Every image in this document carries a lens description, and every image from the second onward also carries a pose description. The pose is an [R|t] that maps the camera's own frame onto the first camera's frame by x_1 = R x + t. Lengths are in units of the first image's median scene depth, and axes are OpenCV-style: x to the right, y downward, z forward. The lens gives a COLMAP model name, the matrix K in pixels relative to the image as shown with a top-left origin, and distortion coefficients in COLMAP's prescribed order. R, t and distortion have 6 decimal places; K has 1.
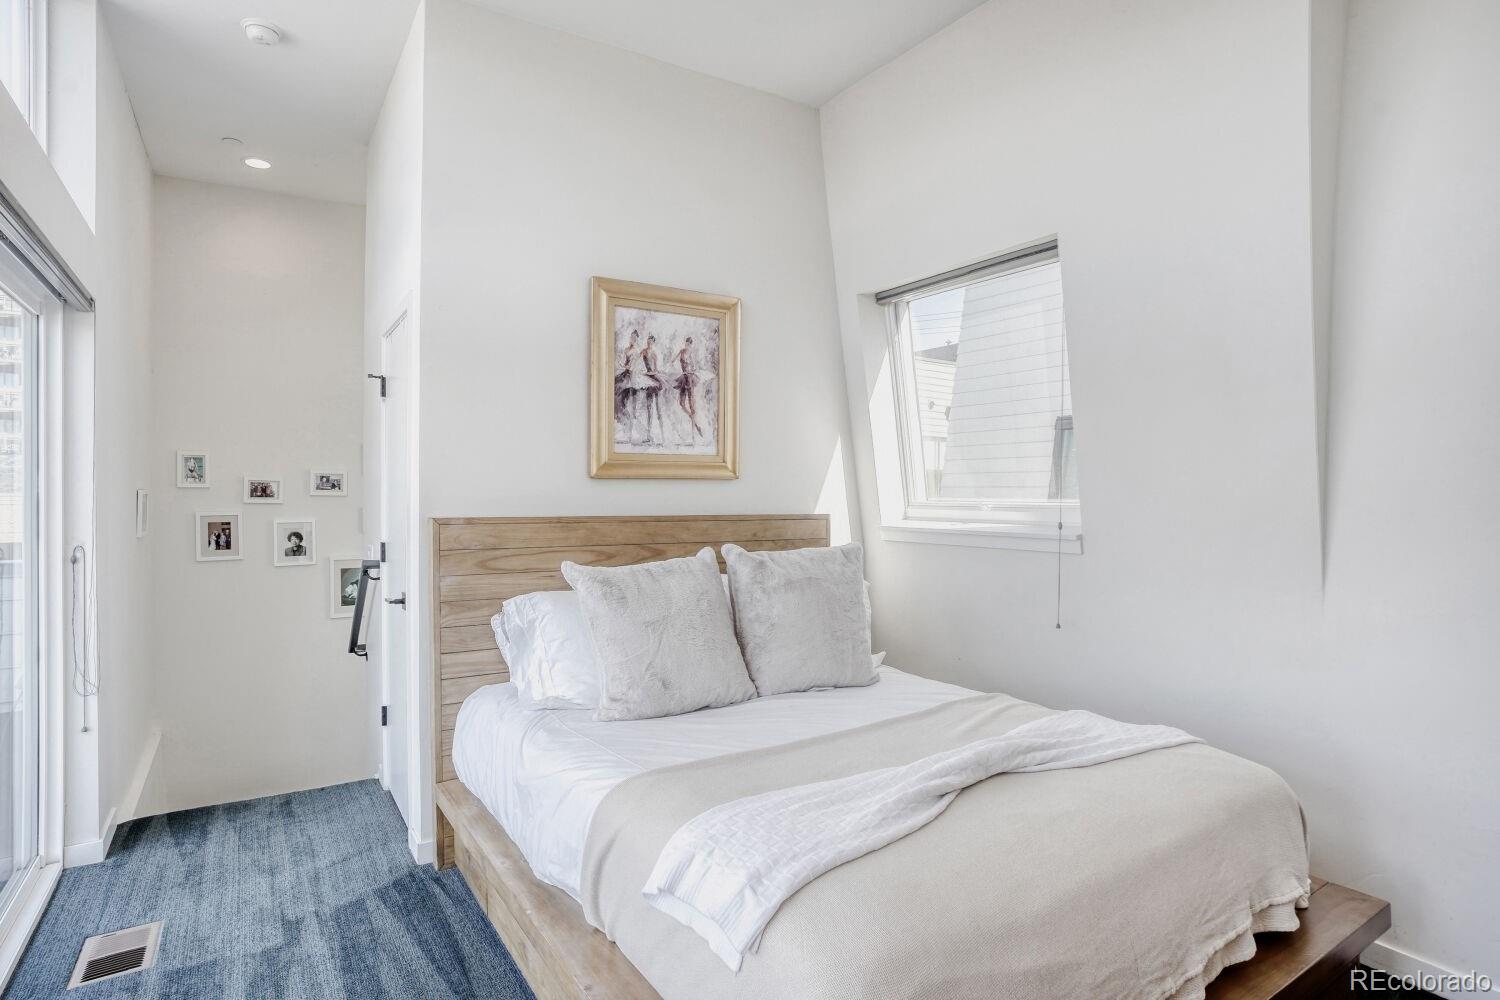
lens RADIAL K [[783.5, 0, 746.8], [0, 783.5, 497.8], [0, 0, 1]] dist [-0.065236, 0.034443]
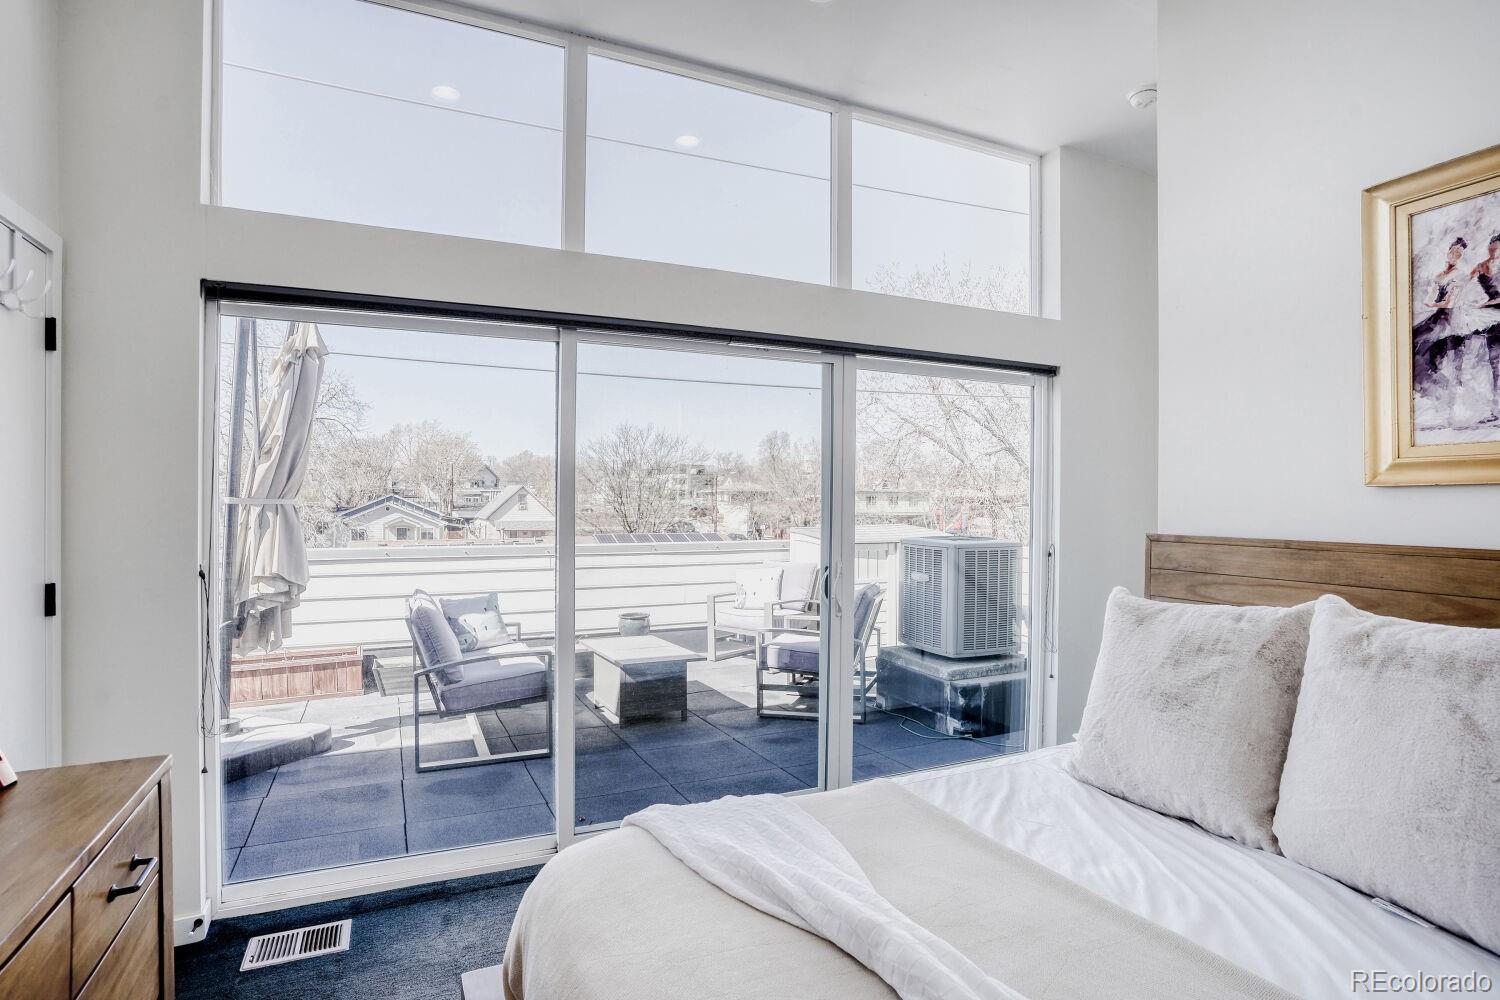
lens RADIAL K [[783.5, 0, 743.8], [0, 783.5, 499.2], [0, 0, 1]] dist [-0.065236, 0.034443]
pose [[-0.144537, -0.005813, -0.989482, 0.540707], [-0.008464, 0.999953, -0.004638, -0.006998], [0.989463, 0.007705, -0.144580, 0.569349]]
